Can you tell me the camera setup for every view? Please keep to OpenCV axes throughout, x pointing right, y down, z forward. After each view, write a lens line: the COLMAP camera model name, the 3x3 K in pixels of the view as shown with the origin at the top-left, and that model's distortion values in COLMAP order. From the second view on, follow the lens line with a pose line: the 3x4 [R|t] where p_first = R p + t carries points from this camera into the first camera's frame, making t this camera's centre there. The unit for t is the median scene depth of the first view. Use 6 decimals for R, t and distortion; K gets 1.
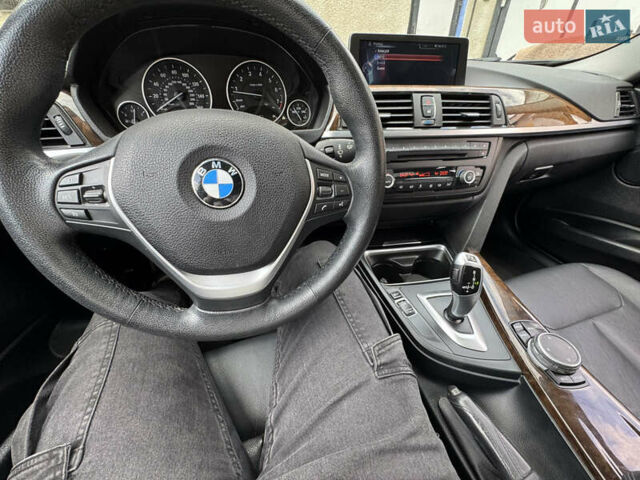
lens RADIAL K [[272.8, 0, 319.9], [0, 272.8, 230.1], [0, 0, 1]] dist [-0.000712, 0.000481]
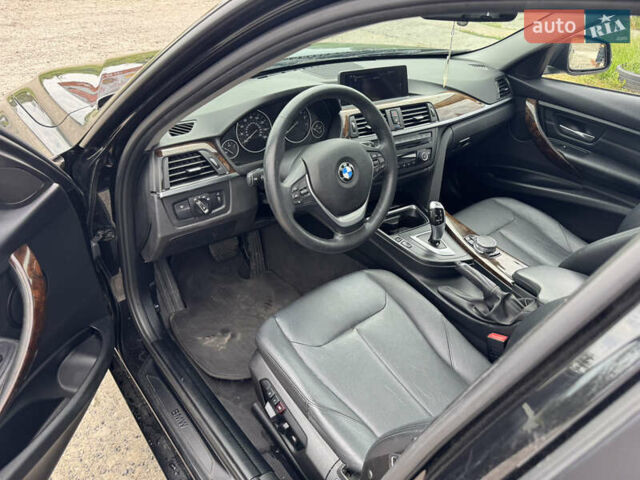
lens RADIAL K [[450.4, 0, 320.0], [0, 450.4, 240.0], [0, 0, 1]] dist [0.000459, -0.000857]
pose [[0.930247, -0.196838, 0.309670, -0.939053], [0.197846, 0.979819, 0.028482, 0.090213], [-0.309027, 0.034771, 0.950417, -1.299355]]
